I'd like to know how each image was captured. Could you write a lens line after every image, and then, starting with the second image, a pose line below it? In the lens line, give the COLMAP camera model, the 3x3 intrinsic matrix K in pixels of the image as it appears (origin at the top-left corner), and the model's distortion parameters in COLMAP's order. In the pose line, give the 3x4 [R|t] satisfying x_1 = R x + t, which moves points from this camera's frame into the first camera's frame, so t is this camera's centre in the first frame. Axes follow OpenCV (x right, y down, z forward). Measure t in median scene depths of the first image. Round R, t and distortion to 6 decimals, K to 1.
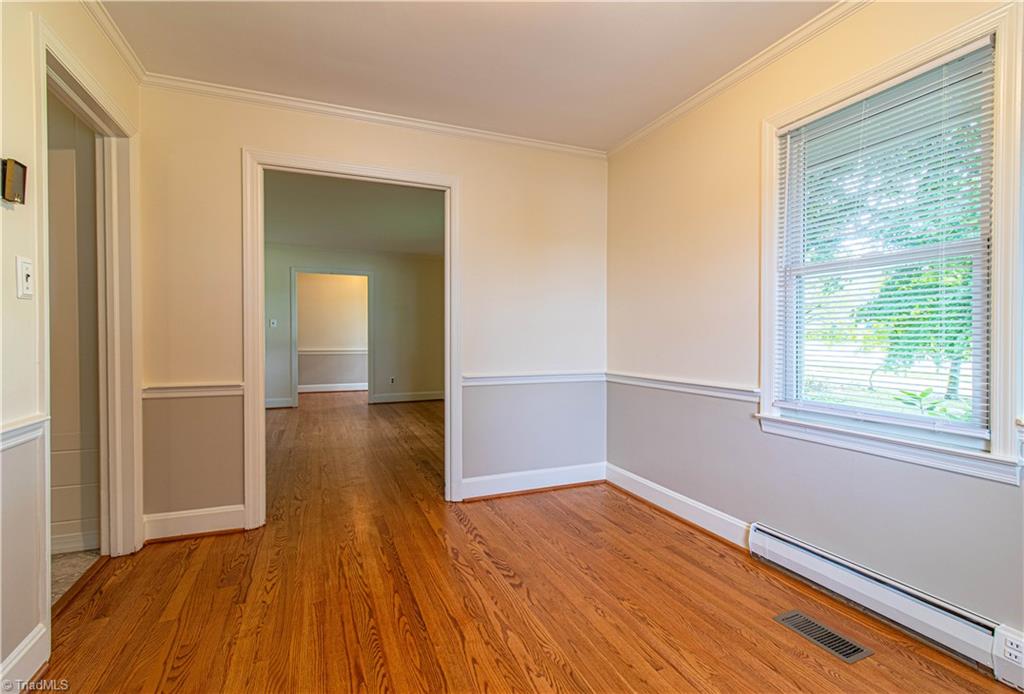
lens RADIAL K [[479.2, 0, 519.7], [0, 479.2, 343.4], [0, 0, 1]] dist [-0.005478, -0.008250]
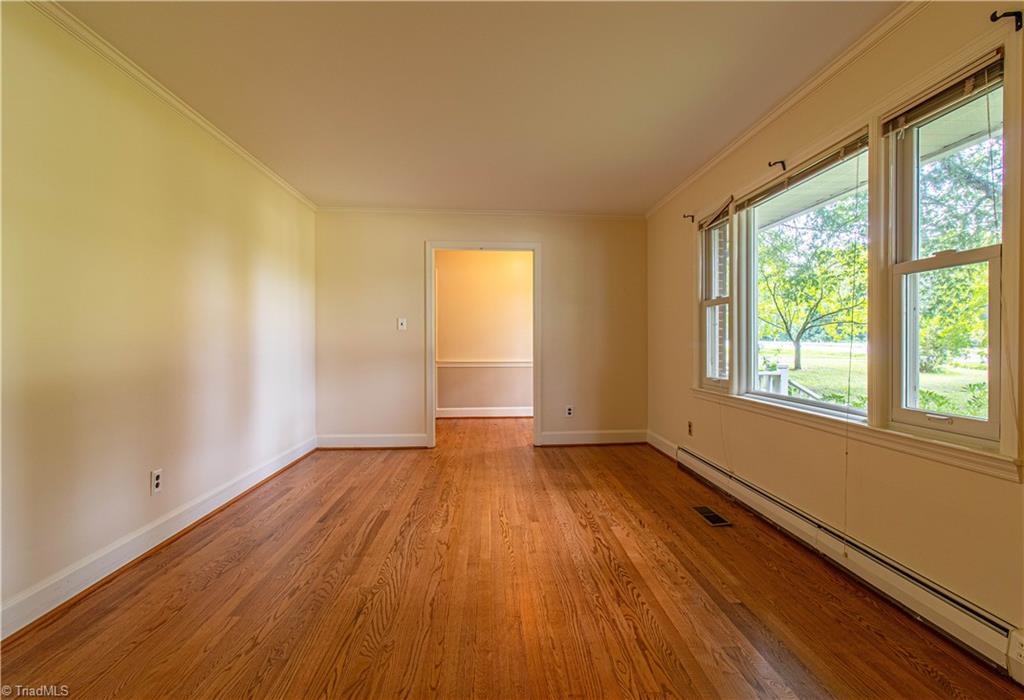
lens RADIAL K [[499.3, 0, 518.1], [0, 499.3, 346.2], [0, 0, 1]] dist [-0.003096, -0.010251]
pose [[0.942631, -0.001318, -0.333833, -0.115100], [0.000078, 0.999993, -0.003728, -0.007203], [0.333836, 0.003489, 0.942625, 0.371860]]
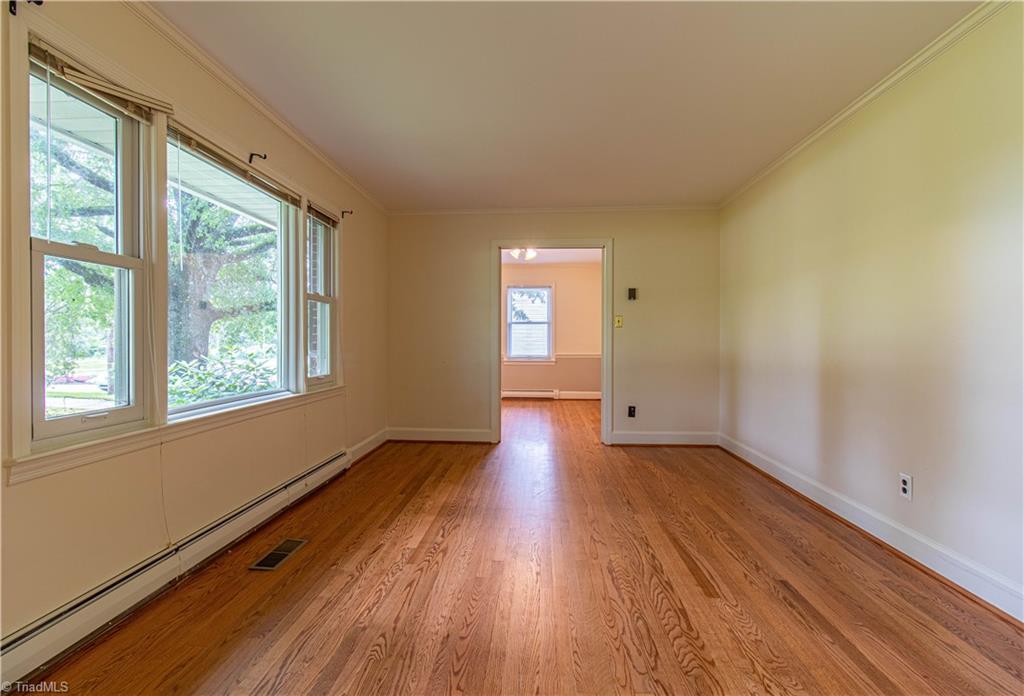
lens RADIAL K [[499.3, 0, 517.6], [0, 499.3, 347.4], [0, 0, 1]] dist [-0.003096, -0.010251]
pose [[-0.903315, -0.009743, 0.428867, -0.396232], [0.001051, 0.999689, 0.024926, -0.014670], [-0.428977, 0.022966, -0.903024, 1.064123]]
